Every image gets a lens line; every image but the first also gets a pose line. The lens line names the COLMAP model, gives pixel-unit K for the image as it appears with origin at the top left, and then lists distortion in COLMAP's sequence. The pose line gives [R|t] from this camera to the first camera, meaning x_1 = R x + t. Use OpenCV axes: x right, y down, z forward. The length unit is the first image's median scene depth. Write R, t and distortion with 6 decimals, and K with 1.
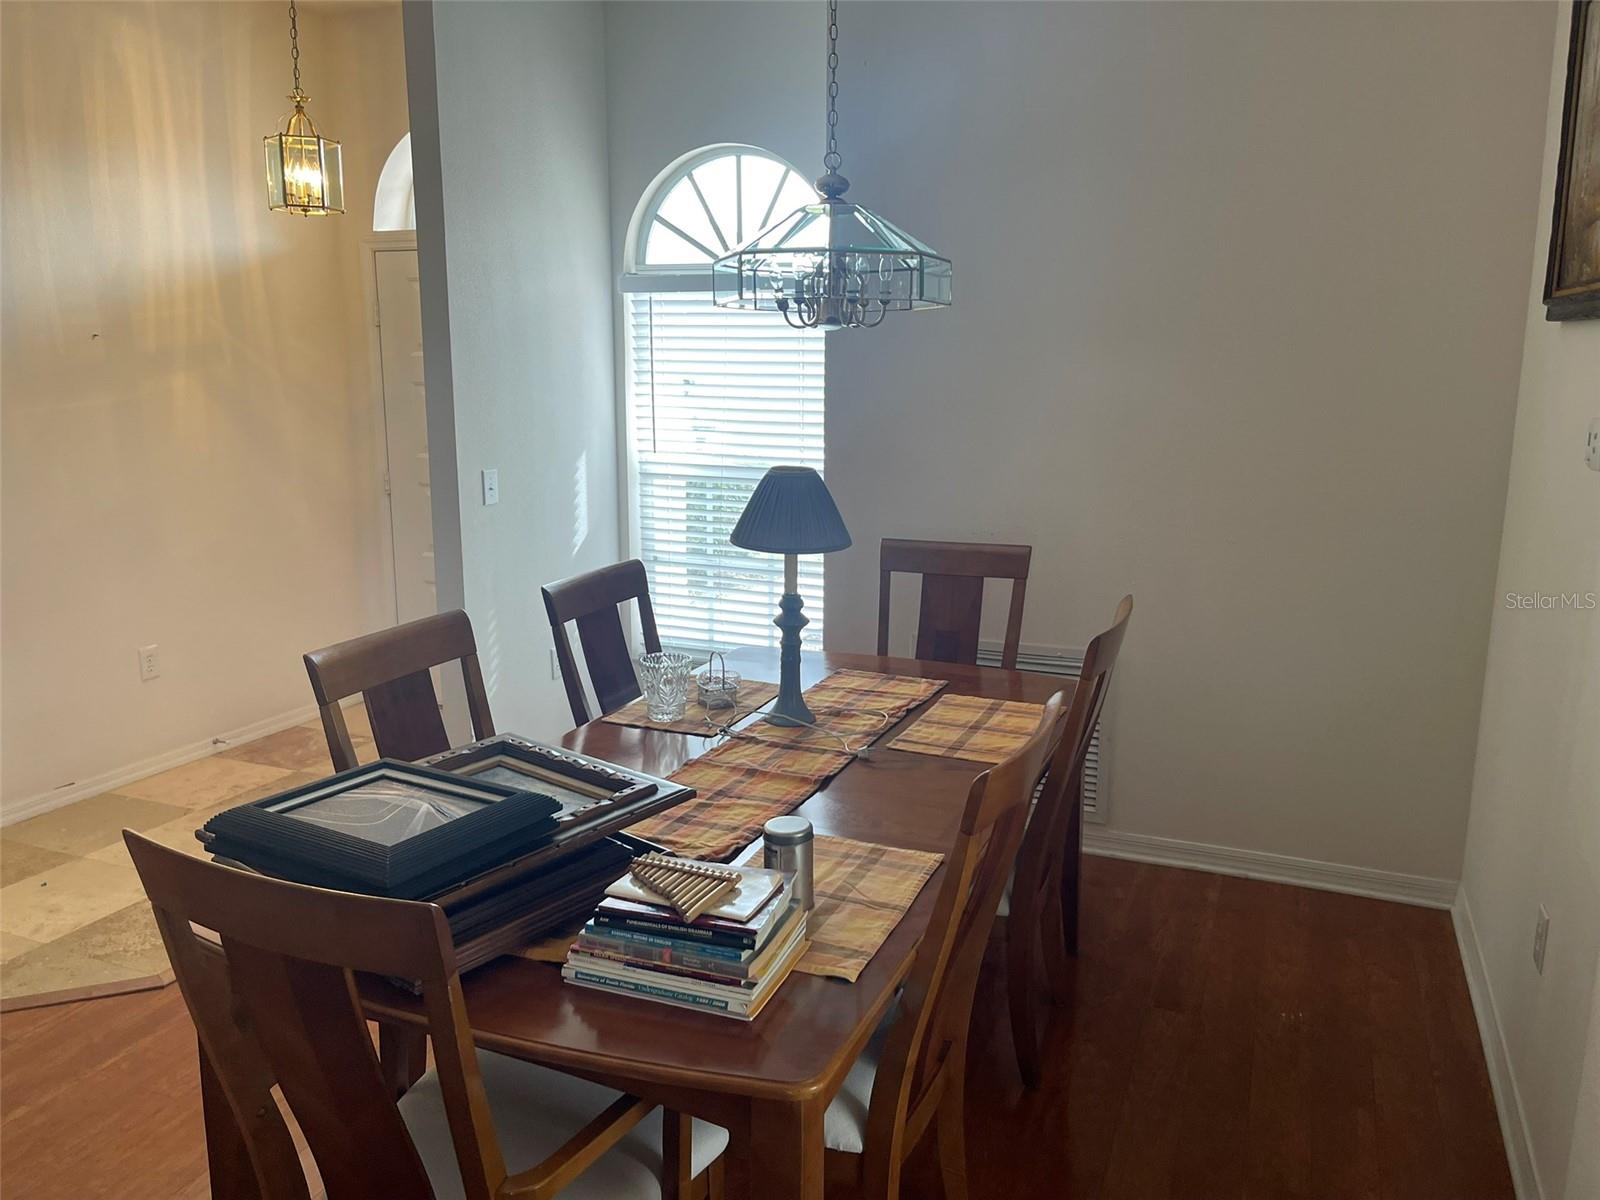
lens RADIAL K [[1212.2, 0, 803.6], [0, 1212.2, 599.9], [0, 0, 1]] dist [0.063176, -0.073916]
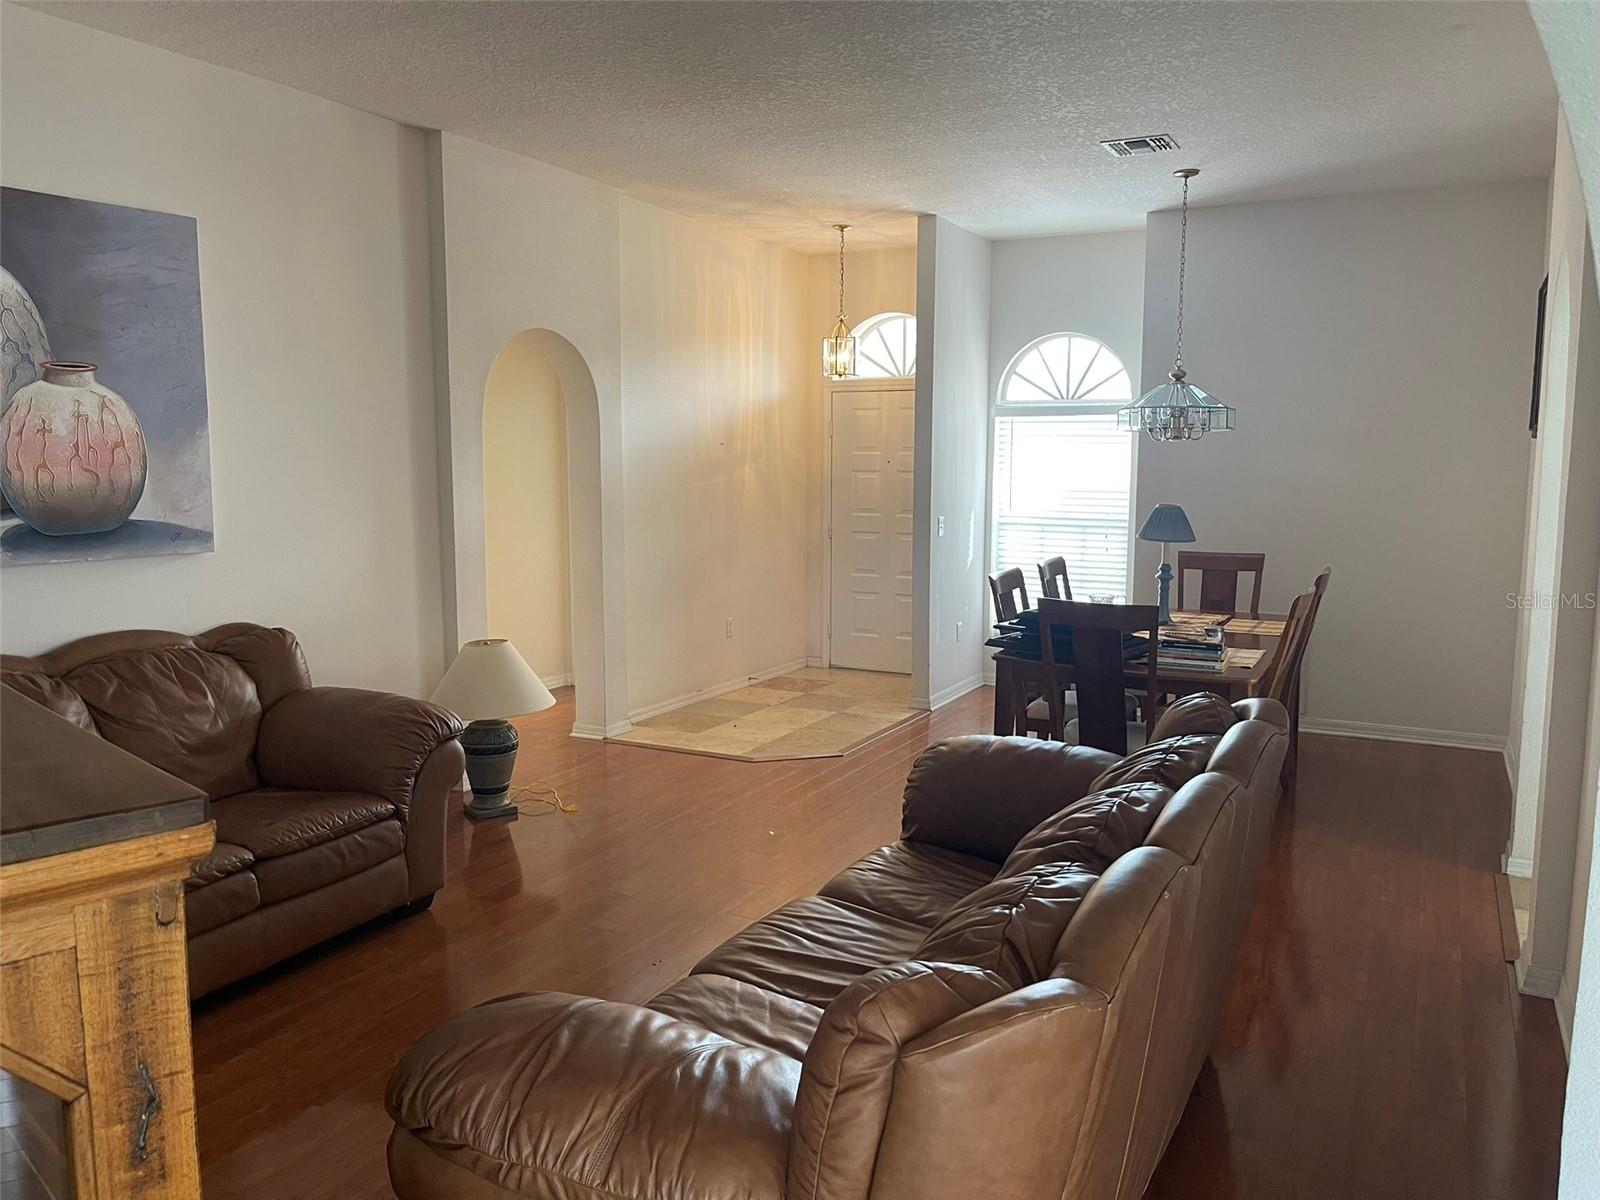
lens RADIAL K [[1212.2, 0, 803.6], [0, 1212.2, 599.9], [0, 0, 1]] dist [0.063176, -0.073916]
pose [[0.996390, 0.010212, -0.084280, -0.291427], [-0.016371, 0.997219, -0.072708, 0.141013], [0.083304, 0.073825, 0.993786, -0.744977]]
